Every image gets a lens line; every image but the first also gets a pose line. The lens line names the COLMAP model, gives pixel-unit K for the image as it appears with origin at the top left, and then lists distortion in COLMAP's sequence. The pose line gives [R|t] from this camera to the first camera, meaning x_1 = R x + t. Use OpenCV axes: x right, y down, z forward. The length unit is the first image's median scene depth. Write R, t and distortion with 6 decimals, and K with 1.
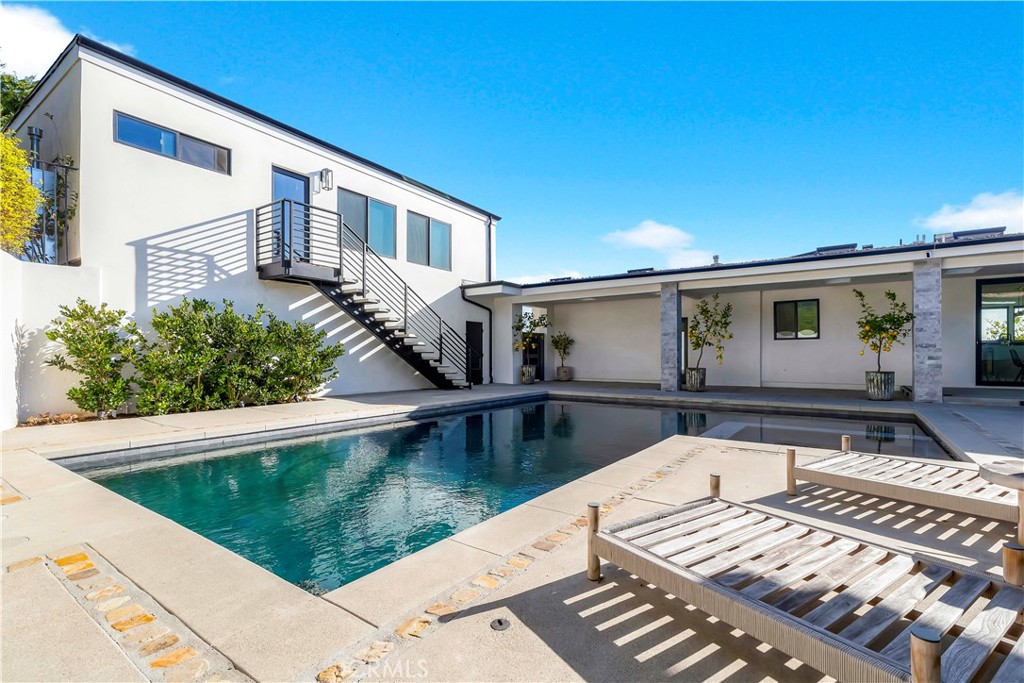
lens RADIAL K [[466.4, 0, 536.2], [0, 466.4, 356.6], [0, 0, 1]] dist [0.000895, 0.000365]
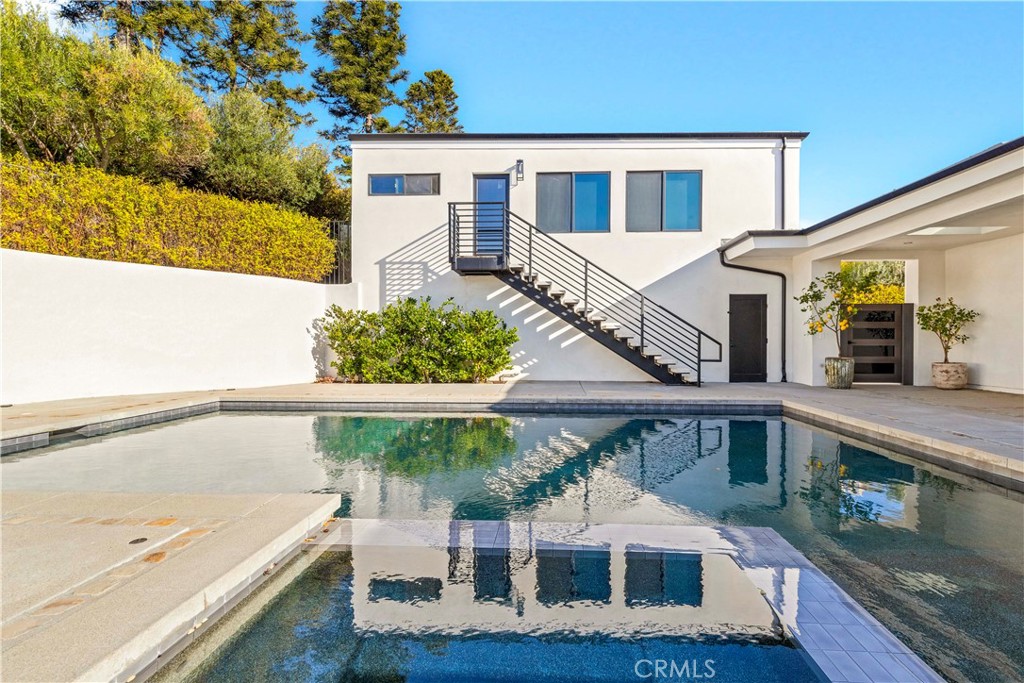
lens RADIAL K [[466.4, 0, 522.0], [0, 466.4, 342.1], [0, 0, 1]] dist [0.000895, 0.000365]
pose [[0.506629, 0.007260, -0.862133, 0.413345], [-0.003295, 0.999974, 0.006484, -0.005388], [0.862158, -0.000444, 0.506640, 0.445140]]
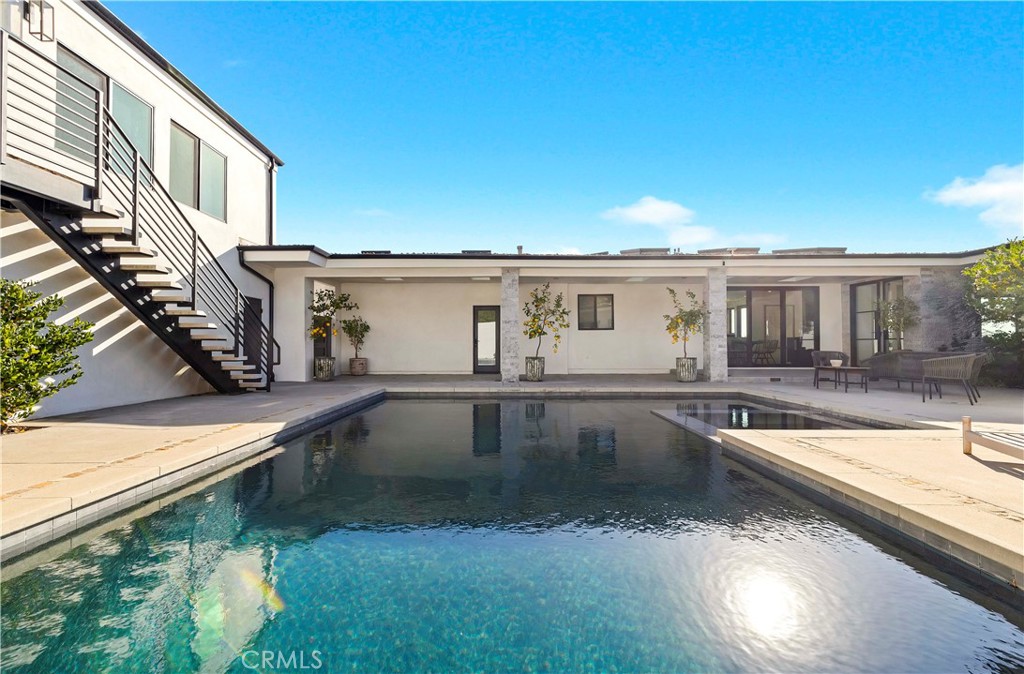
lens RADIAL K [[474.4, 0, 511.5], [0, 474.4, 336.4], [0, 0, 1]] dist [0.002899, 0.001411]
pose [[0.831007, 0.009961, 0.556173, -0.276415], [0.001923, 0.999782, -0.020780, 0.001784], [-0.556259, 0.018338, 0.830807, 0.219456]]
